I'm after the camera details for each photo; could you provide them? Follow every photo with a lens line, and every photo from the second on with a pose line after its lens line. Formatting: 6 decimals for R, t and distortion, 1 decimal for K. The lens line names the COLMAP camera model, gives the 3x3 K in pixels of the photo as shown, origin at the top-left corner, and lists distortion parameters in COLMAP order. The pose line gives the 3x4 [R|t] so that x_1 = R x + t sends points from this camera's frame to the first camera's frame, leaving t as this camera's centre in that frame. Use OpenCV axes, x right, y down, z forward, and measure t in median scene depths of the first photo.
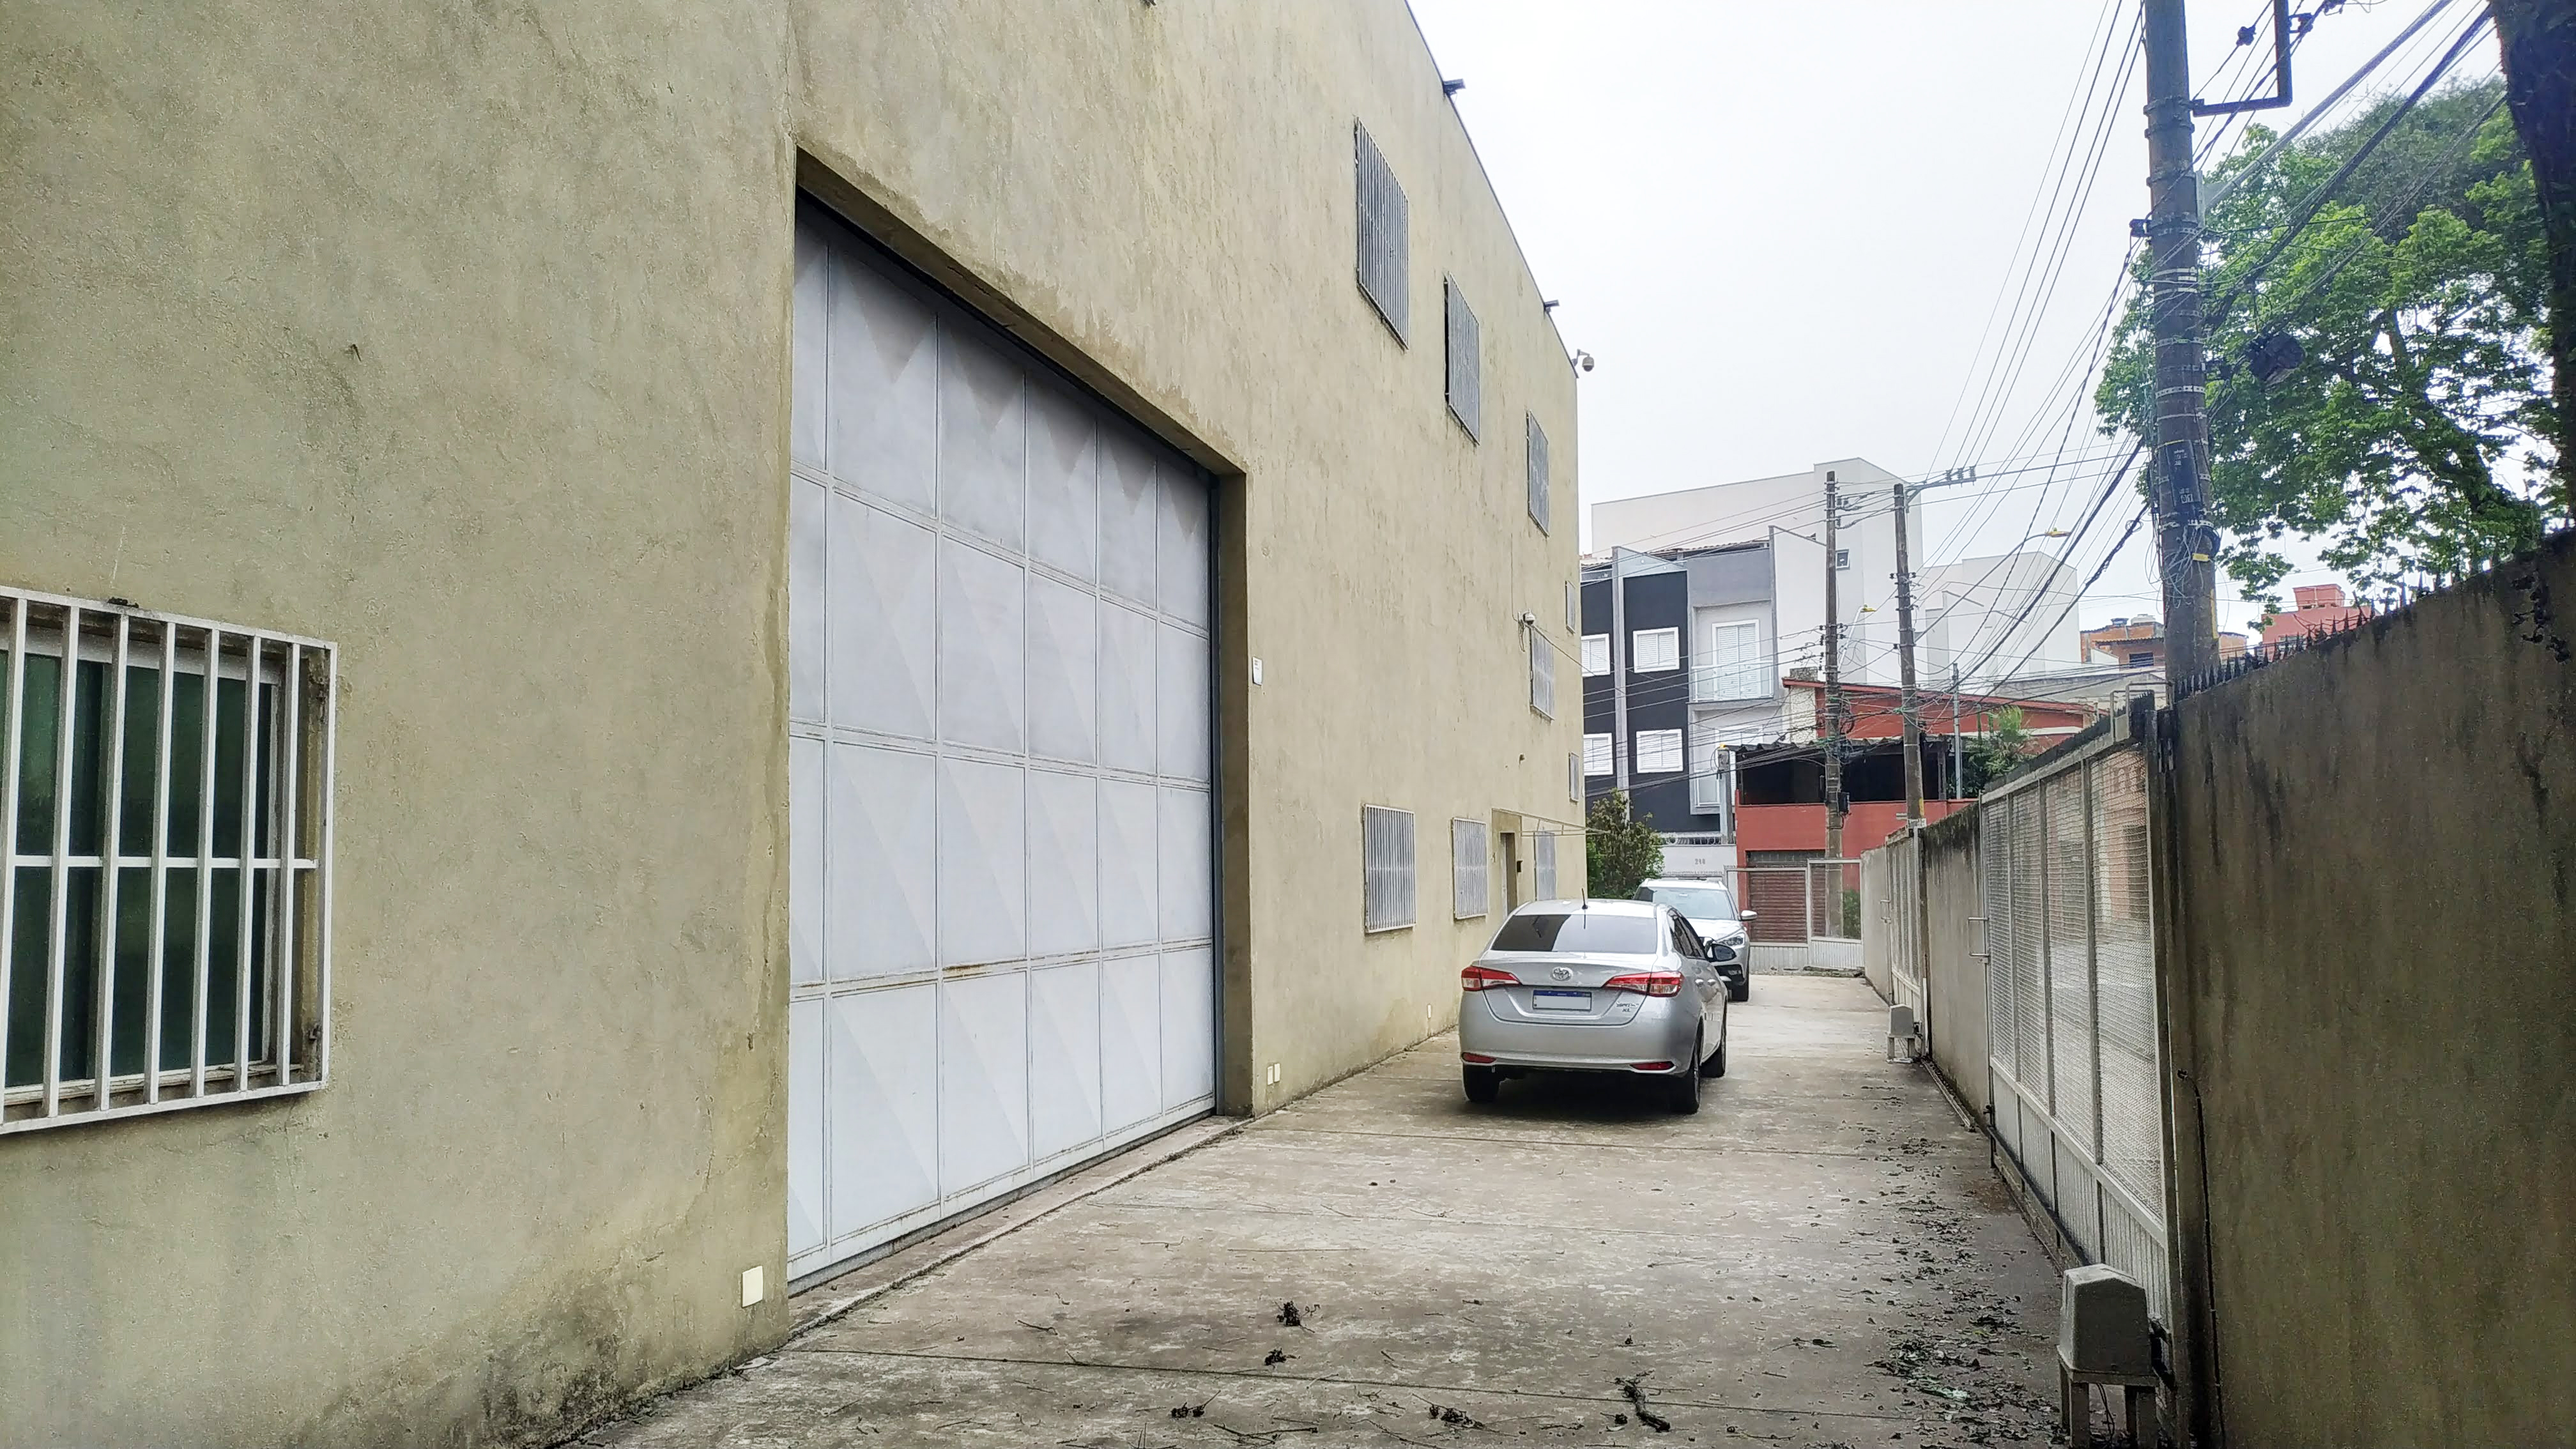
lens RADIAL K [[1836.6, 0, 1279.1], [0, 1836.6, 767.0], [0, 0, 1]] dist [0.035213, -0.143993]
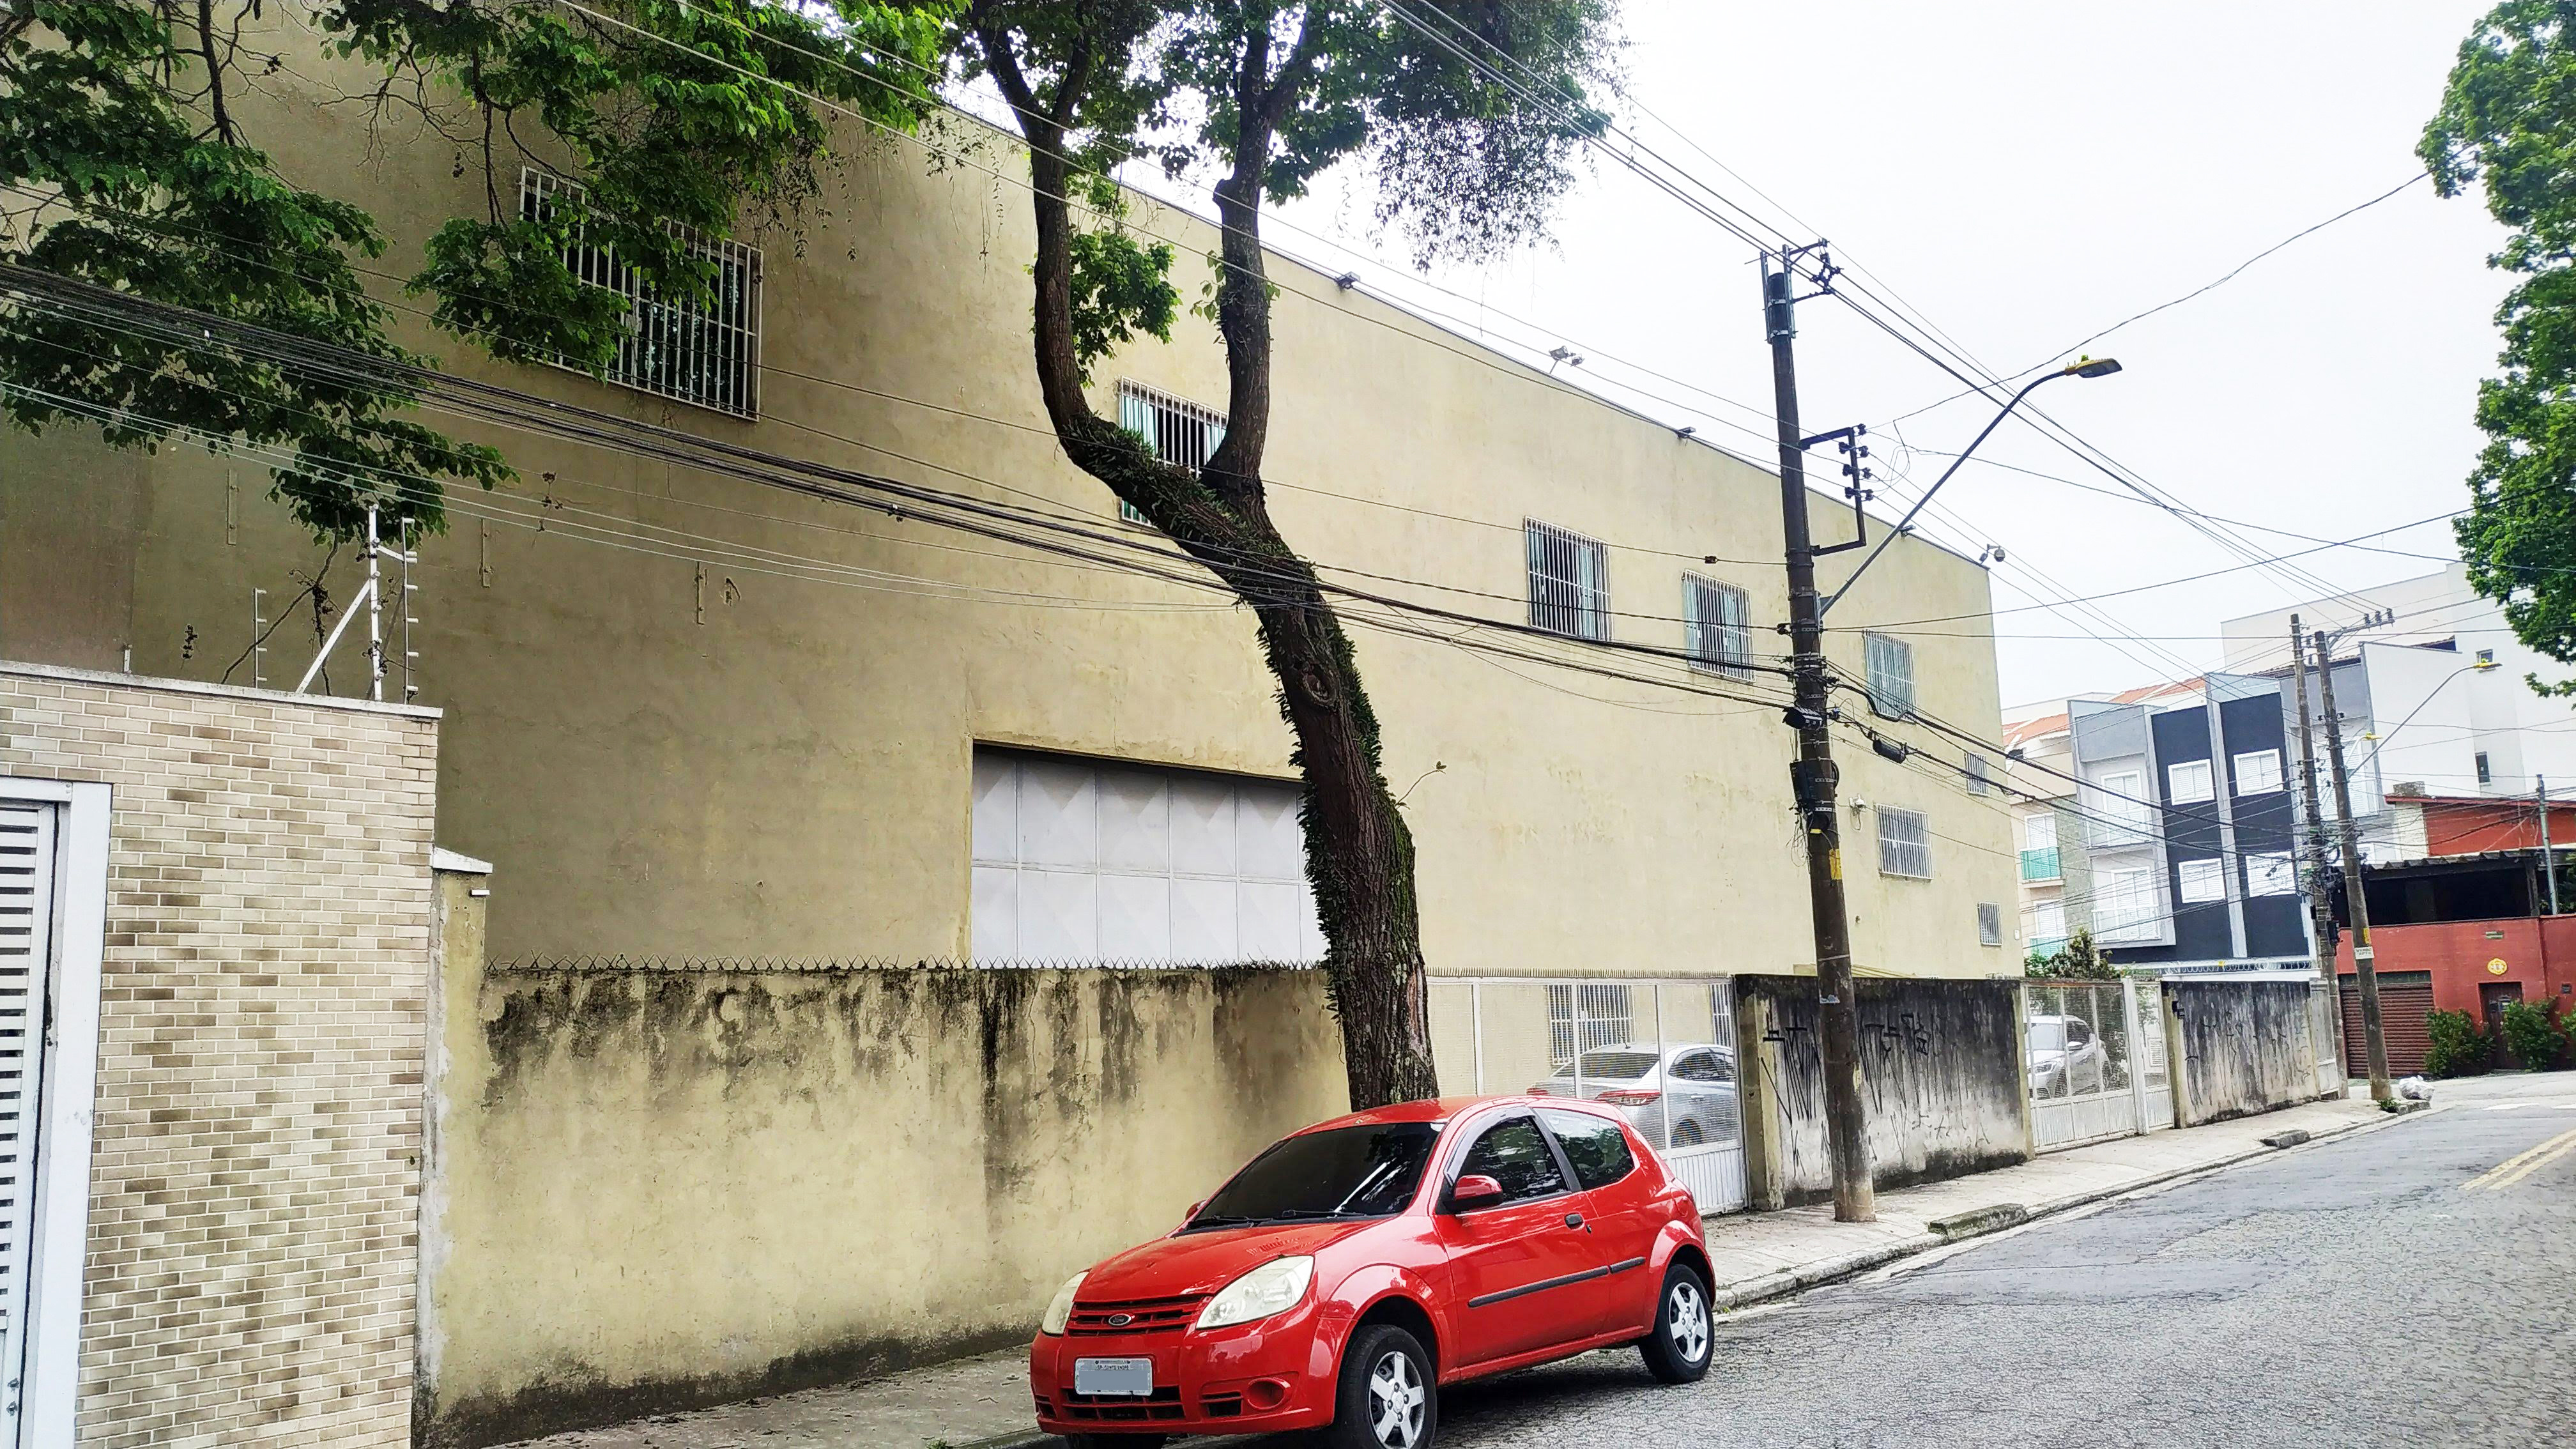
lens RADIAL K [[1836.6, 0, 1279.1], [0, 1836.6, 767.0], [0, 0, 1]] dist [0.035213, -0.143993]
pose [[0.909260, -0.075498, -0.409323, 0.725941], [0.046031, 0.995619, -0.081385, -0.057957], [0.413675, 0.055159, 0.908752, -0.682551]]
